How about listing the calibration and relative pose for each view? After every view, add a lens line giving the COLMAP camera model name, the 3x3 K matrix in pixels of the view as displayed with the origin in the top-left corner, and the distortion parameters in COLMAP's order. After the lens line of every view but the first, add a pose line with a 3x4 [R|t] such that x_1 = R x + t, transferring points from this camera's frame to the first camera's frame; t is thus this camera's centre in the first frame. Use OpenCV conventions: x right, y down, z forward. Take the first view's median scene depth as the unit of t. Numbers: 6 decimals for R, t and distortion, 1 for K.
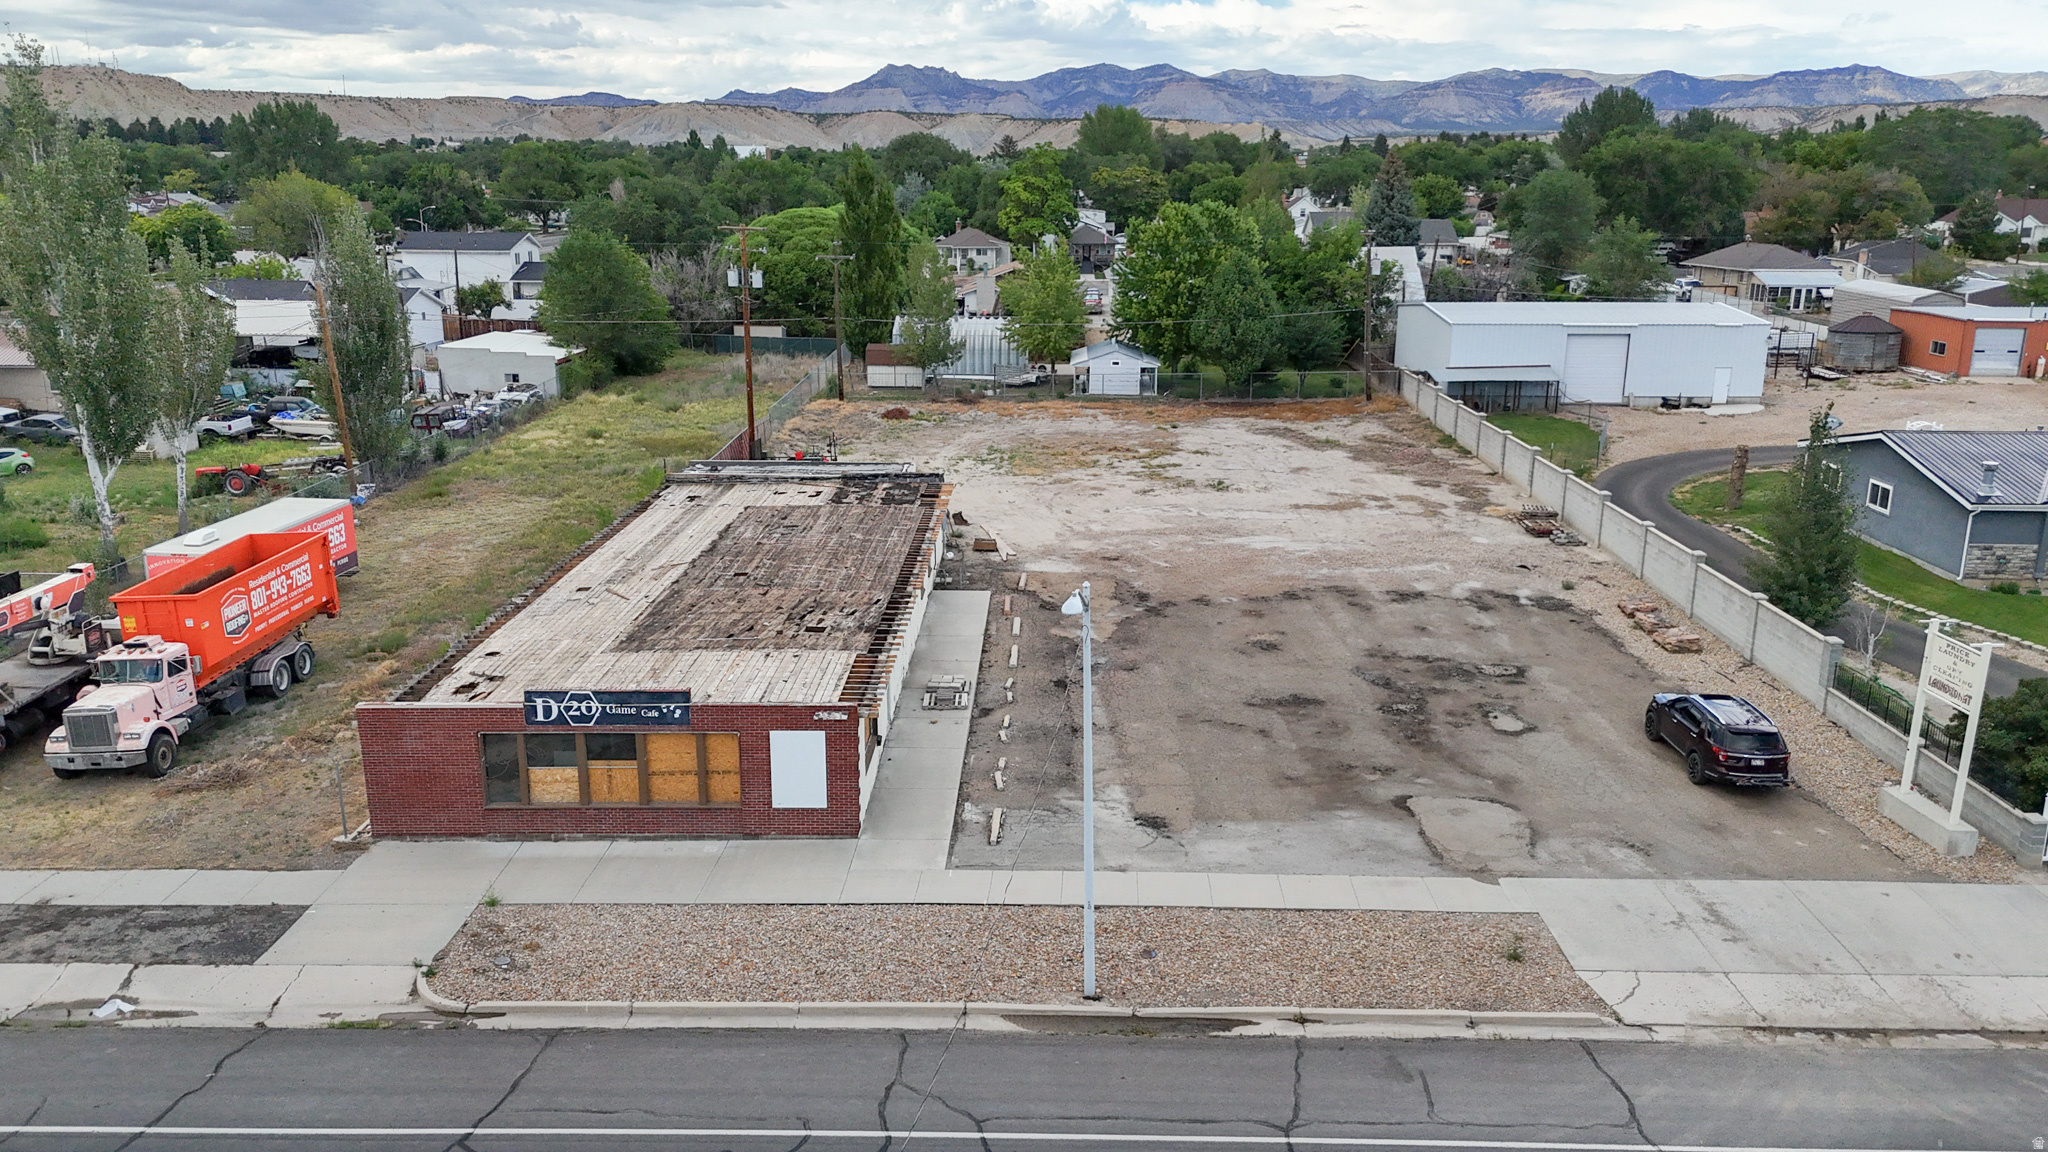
lens RADIAL K [[1501.0, 0, 1024.0], [0, 1501.0, 576.0], [0, 0, 1]] dist [0.119470, -0.149733]
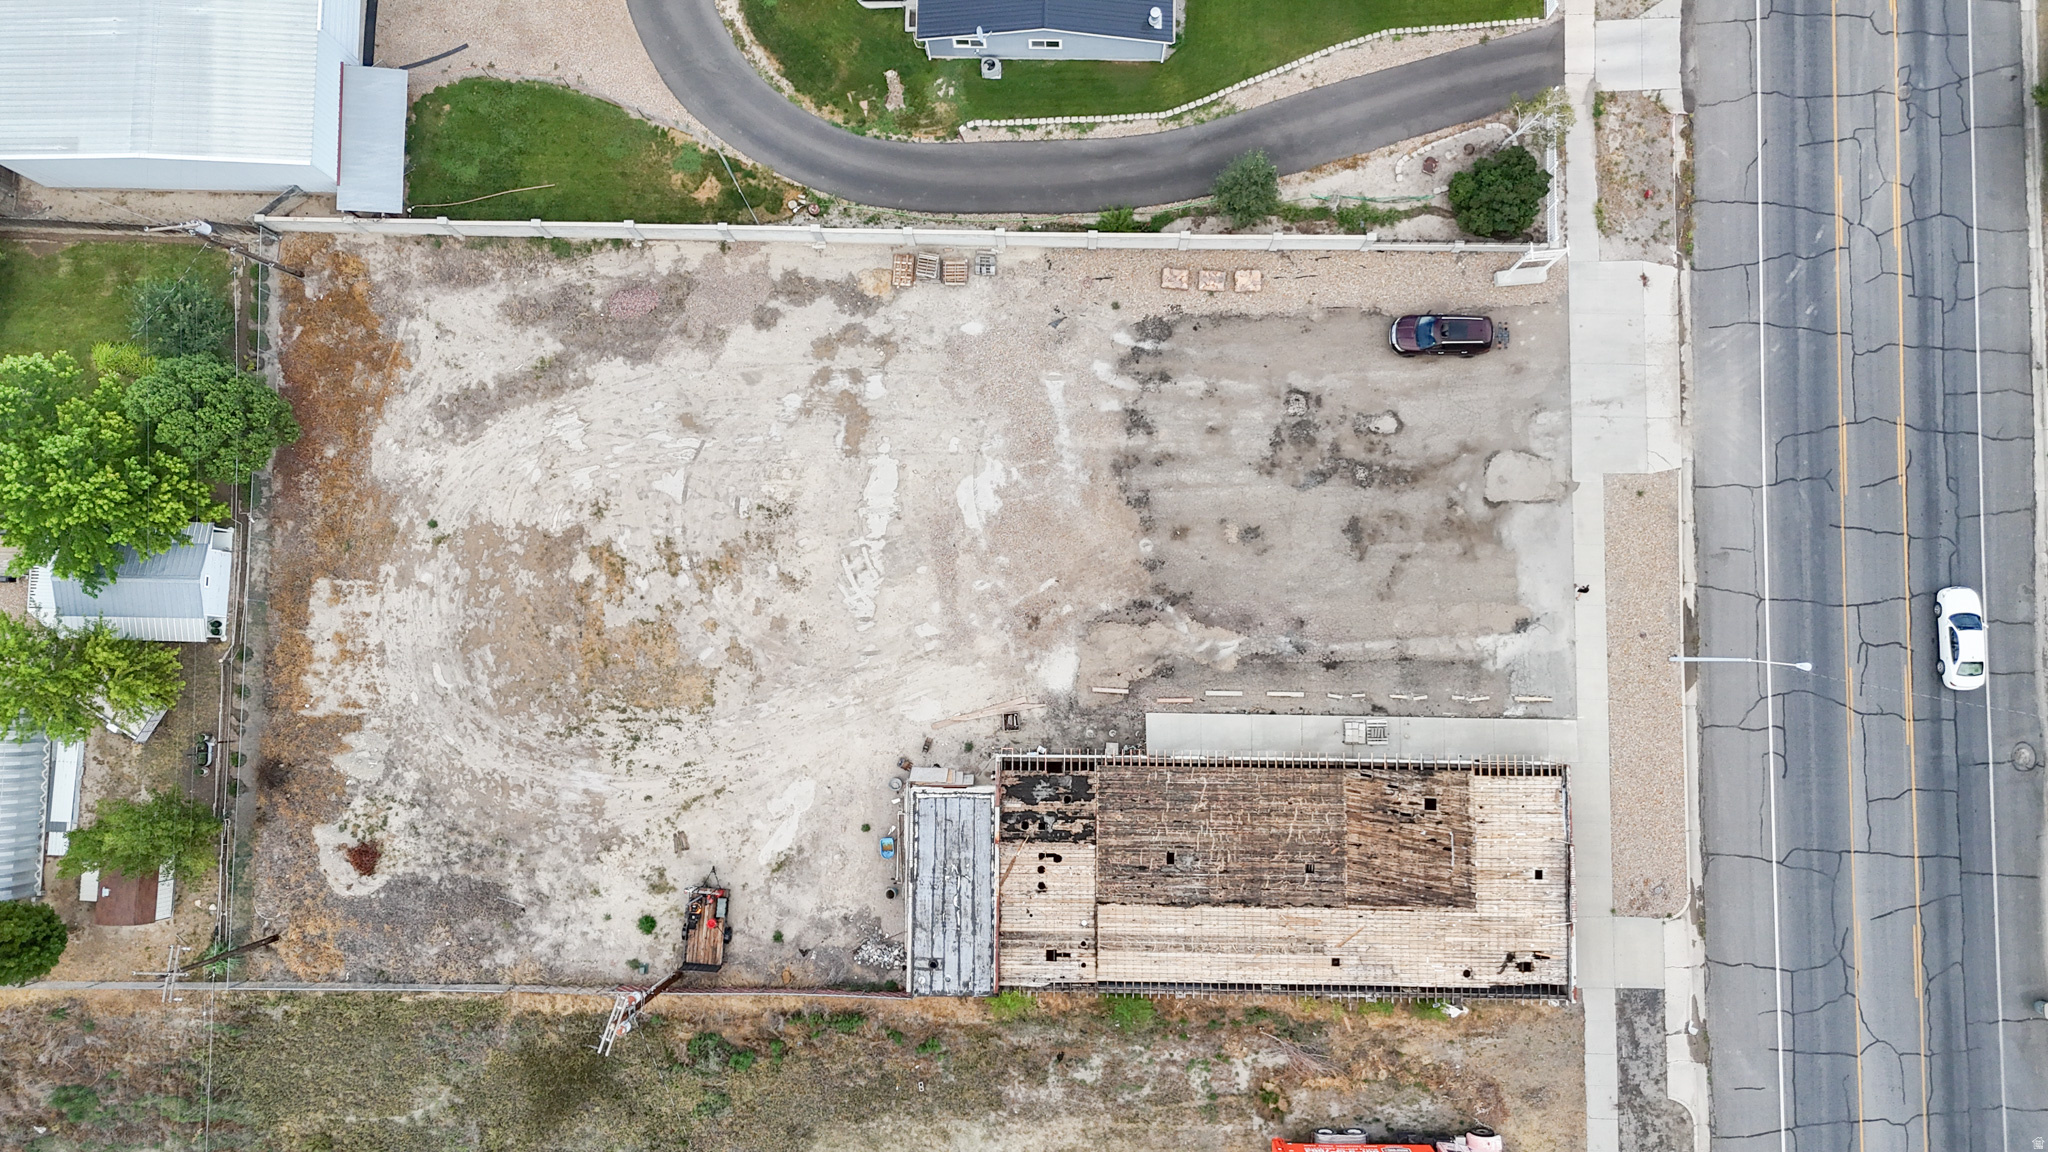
lens RADIAL K [[1501.0, 0, 1024.0], [0, 1501.0, 576.0], [0, 0, 1]] dist [0.119470, -0.149733]
pose [[-0.012589, -0.998173, 0.059099, 0.032982], [0.276268, 0.053331, 0.959600, -1.875363], [-0.960998, 0.028407, 0.275091, 0.972152]]
